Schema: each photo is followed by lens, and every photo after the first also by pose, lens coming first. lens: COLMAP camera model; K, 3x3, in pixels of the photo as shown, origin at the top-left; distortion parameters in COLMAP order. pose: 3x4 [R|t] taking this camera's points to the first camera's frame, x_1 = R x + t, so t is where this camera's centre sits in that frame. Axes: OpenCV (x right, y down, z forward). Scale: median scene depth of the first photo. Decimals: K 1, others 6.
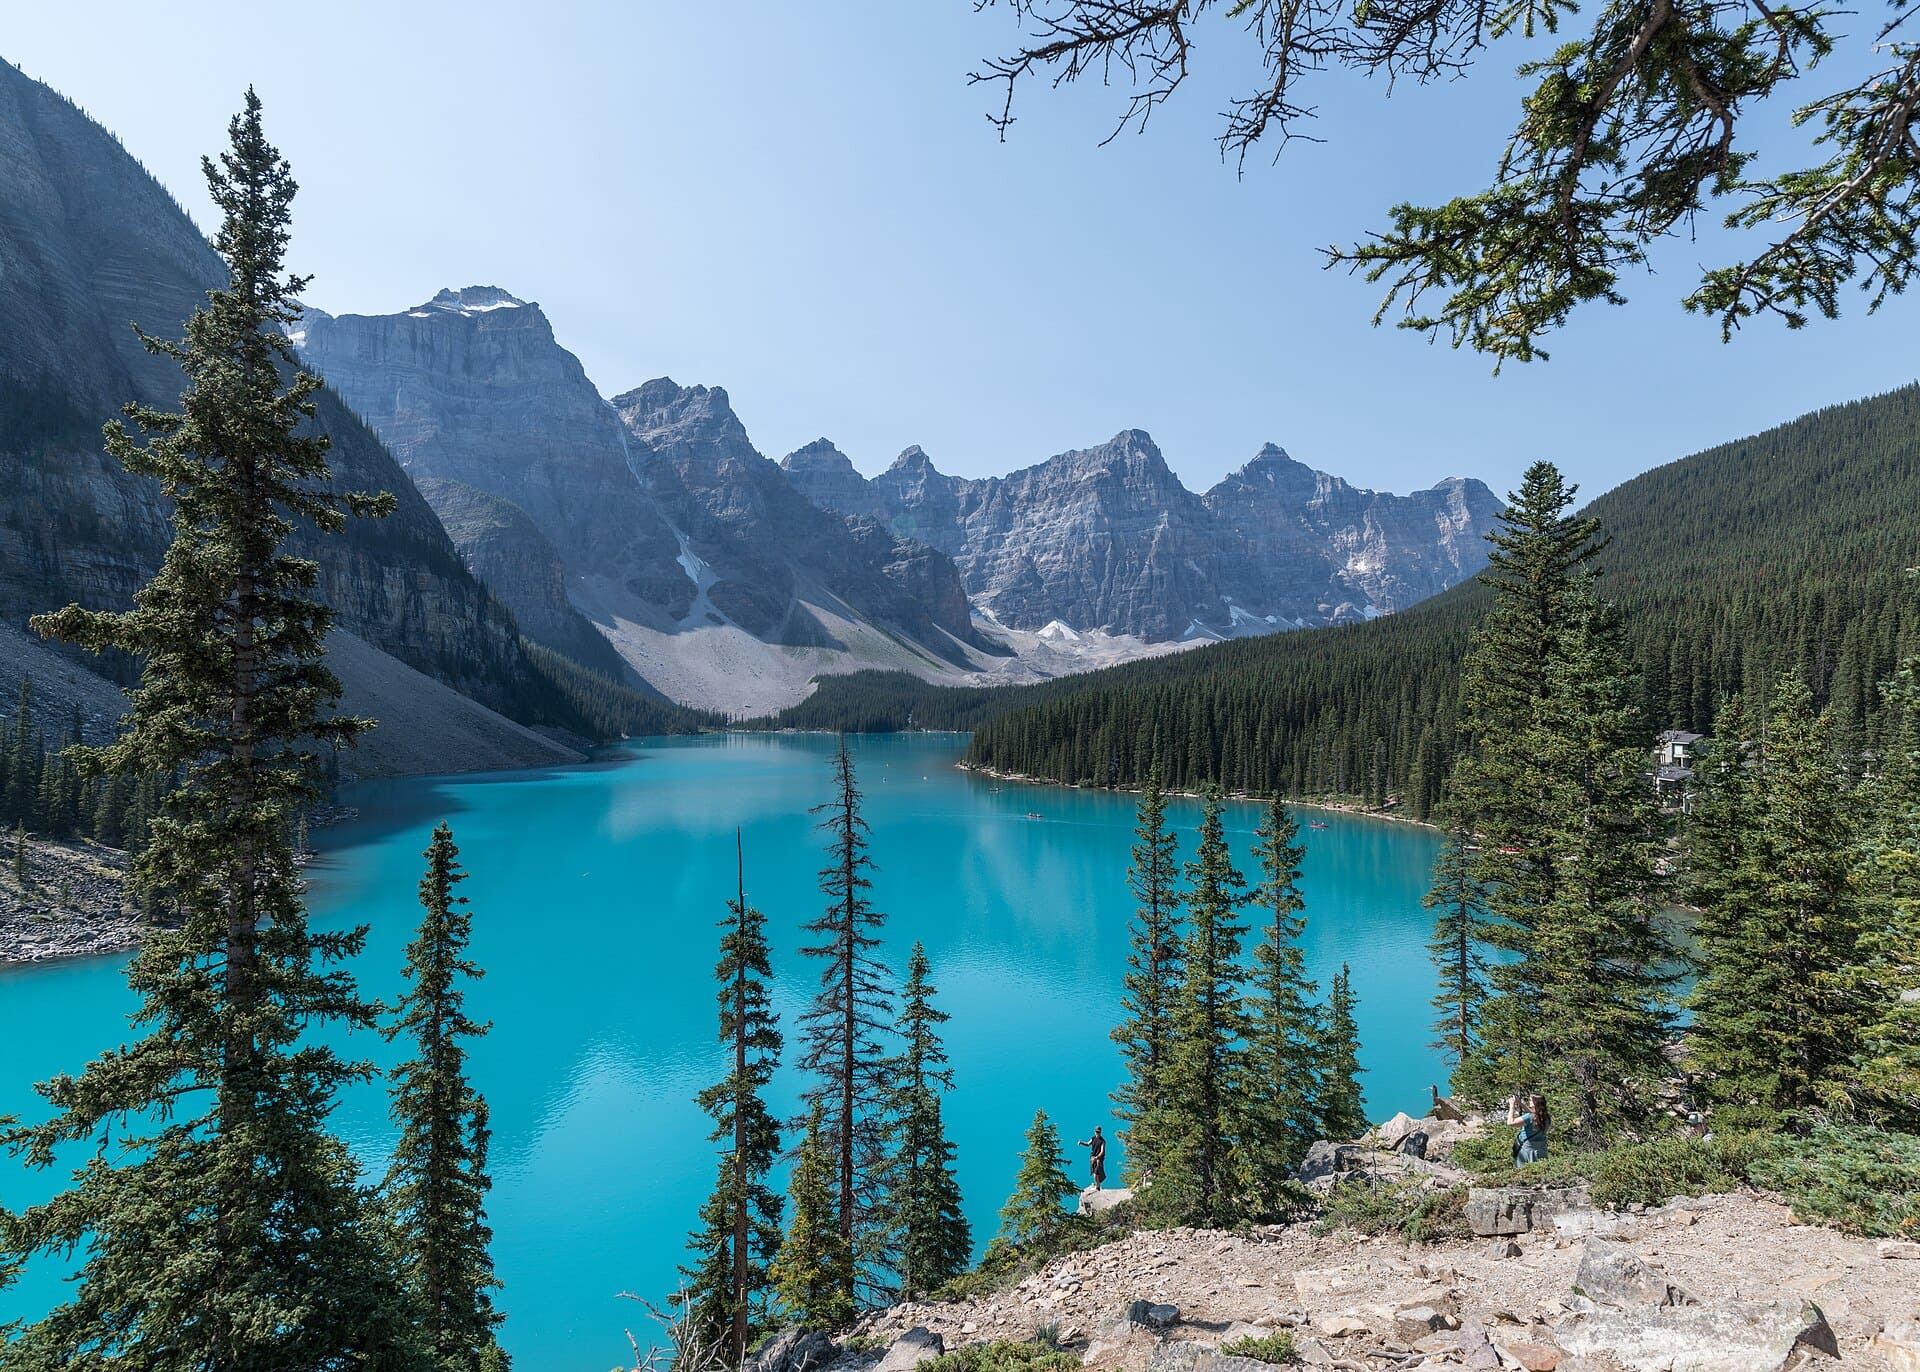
lens RADIAL K [[881.4, 0, 1024.2], [0, 881.4, 679.1], [0, 0, 1]] dist [0.000145, 0.000102]
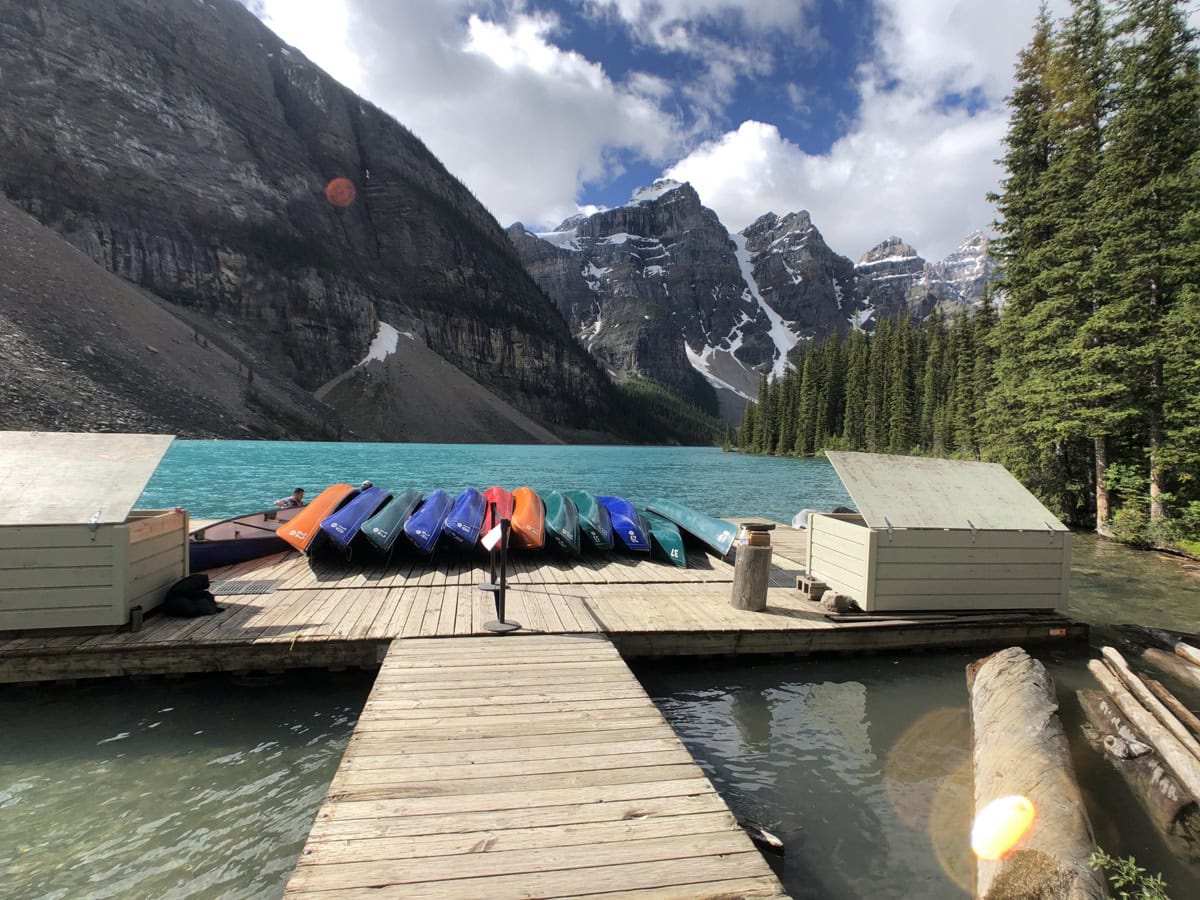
lens RADIAL K [[607.9, 0, 580.4], [0, 607.9, 426.8], [0, 0, 1]] dist [-0.018855, -0.000714]
pose [[0.758466, 0.009576, -0.651642, 0.133161], [-0.002748, 0.999930, 0.011495, 0.040755], [0.651706, -0.006928, 0.758440, 0.235900]]
